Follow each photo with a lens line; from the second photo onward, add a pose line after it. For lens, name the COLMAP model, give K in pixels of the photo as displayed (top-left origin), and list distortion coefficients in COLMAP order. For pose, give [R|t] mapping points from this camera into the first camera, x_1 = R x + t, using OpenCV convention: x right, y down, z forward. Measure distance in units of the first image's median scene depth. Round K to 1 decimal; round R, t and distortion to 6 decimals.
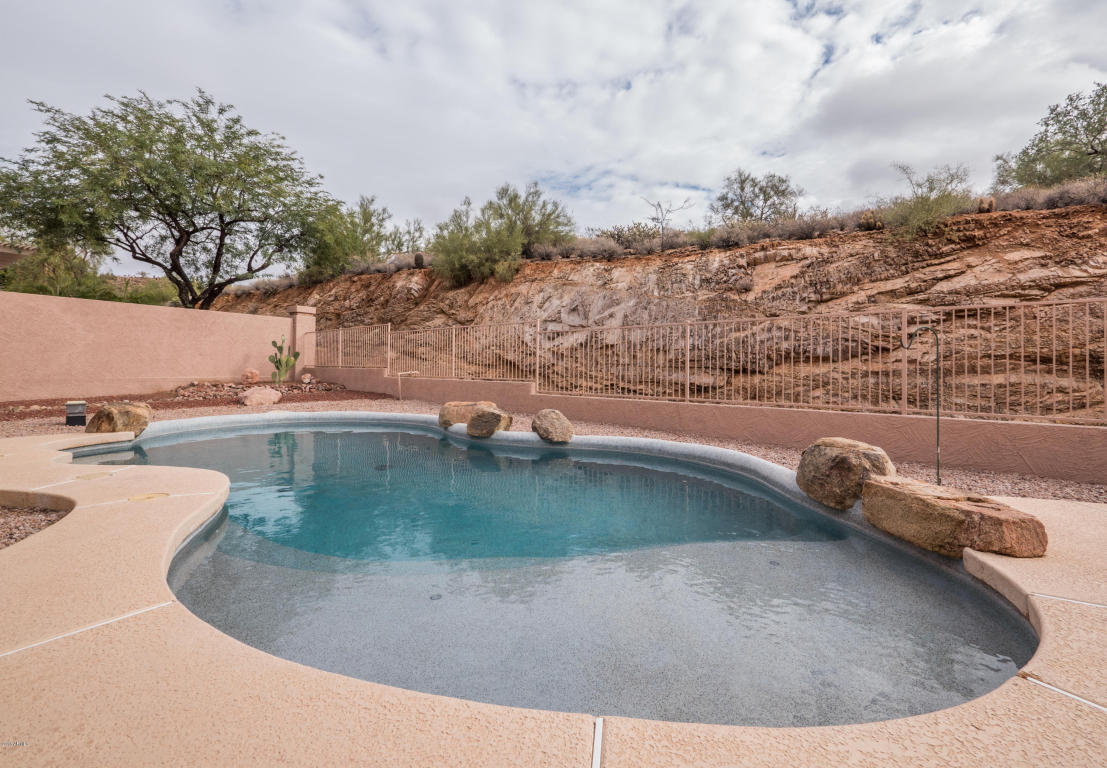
lens RADIAL K [[468.1, 0, 556.9], [0, 468.1, 362.0], [0, 0, 1]] dist [-0.002345, -0.000907]
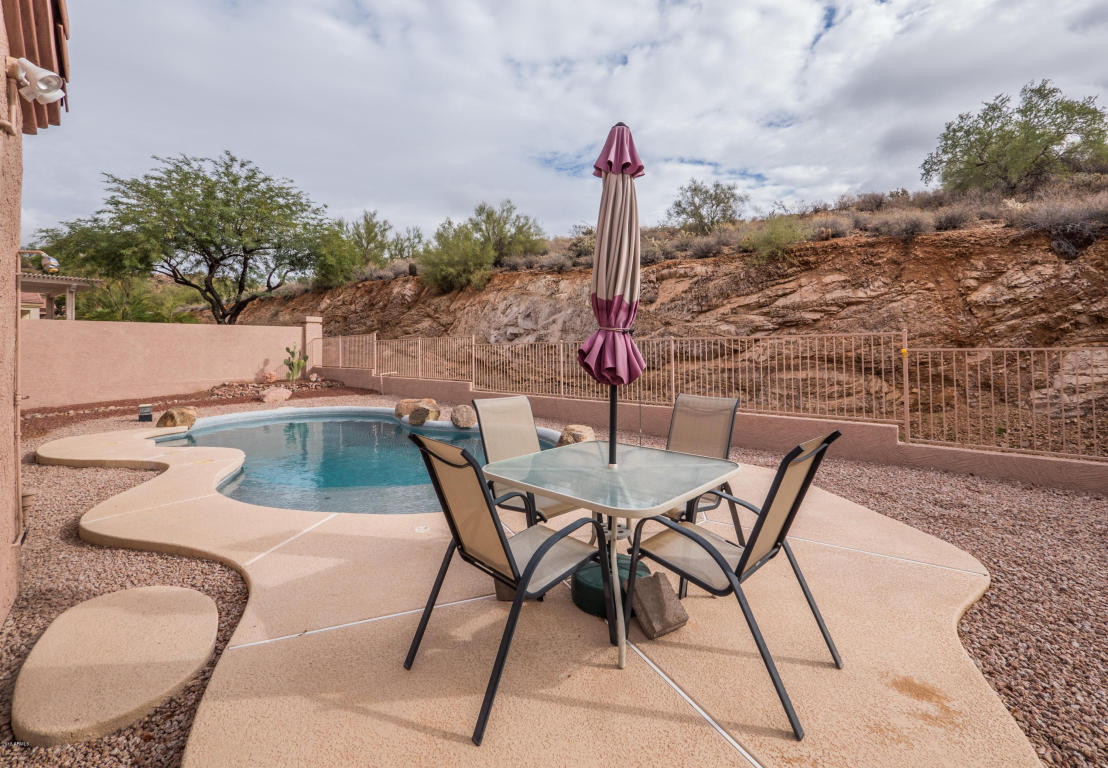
lens RADIAL K [[468.5, 0, 557.8], [0, 468.5, 339.8], [0, 0, 1]] dist [-0.002345, -0.000907]
pose [[0.998782, -0.025351, -0.042337, 0.219374], [0.025080, 0.999661, -0.006932, -0.053222], [0.042498, 0.005861, 0.999079, -0.279242]]
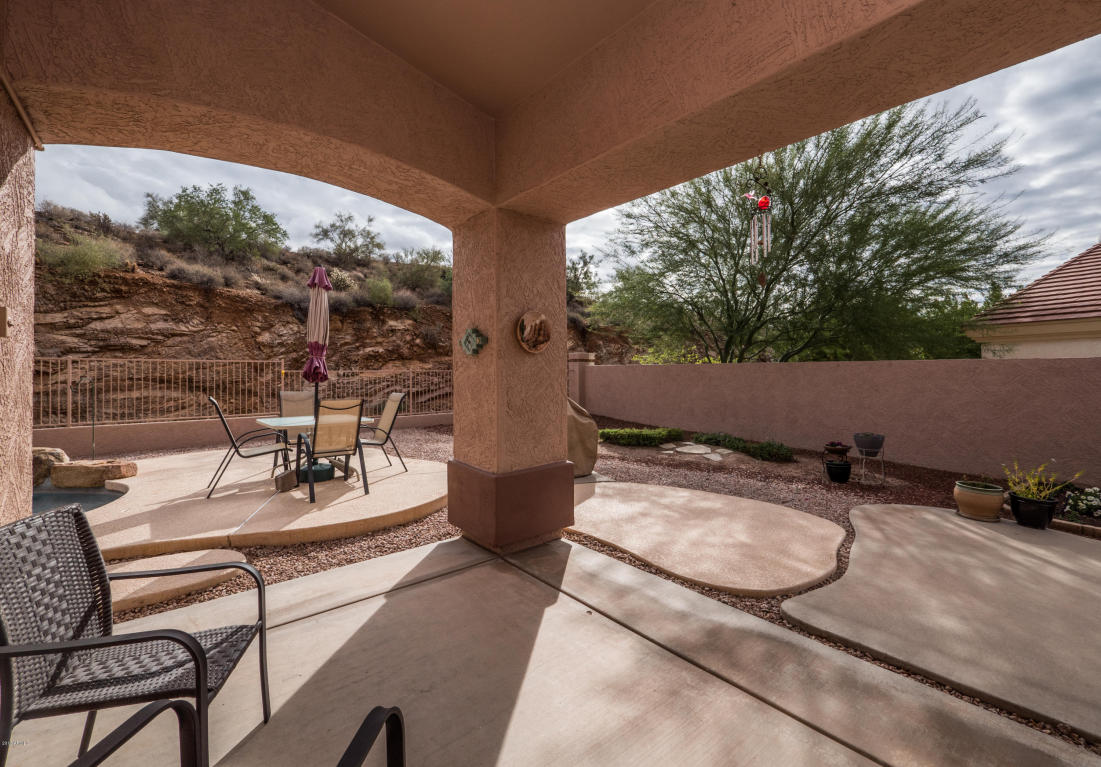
lens RADIAL K [[465.5, 0, 551.5], [0, 465.5, 369.8], [0, 0, 1]] dist [-0.002345, -0.000907]
pose [[0.105564, -0.009665, 0.994366, -0.299017], [-0.012270, 0.999864, 0.011021, -0.055603], [-0.994337, -0.013364, 0.105431, -0.363823]]
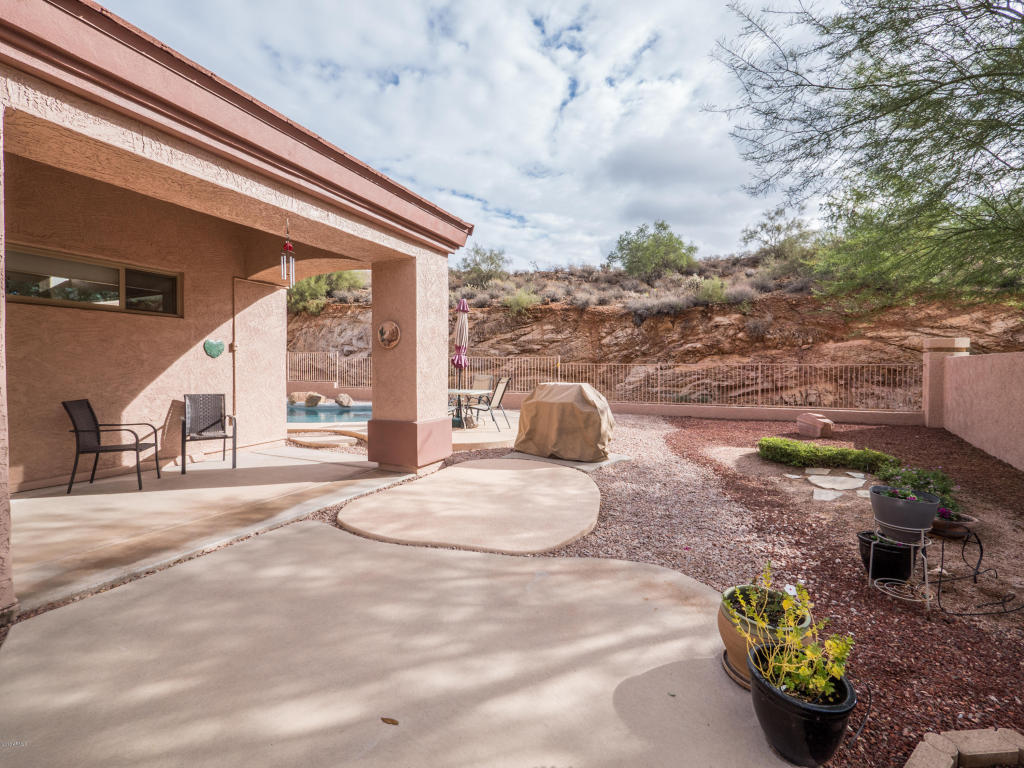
lens RADIAL K [[430.9, 0, 510.4], [0, 430.9, 378.6], [0, 0, 1]] dist [-0.011902, 0.000000]
pose [[0.943237, -0.016301, 0.331721, 0.039134], [0.000750, 0.998897, 0.046954, -0.052010], [-0.332121, -0.044040, 0.942208, -0.876157]]
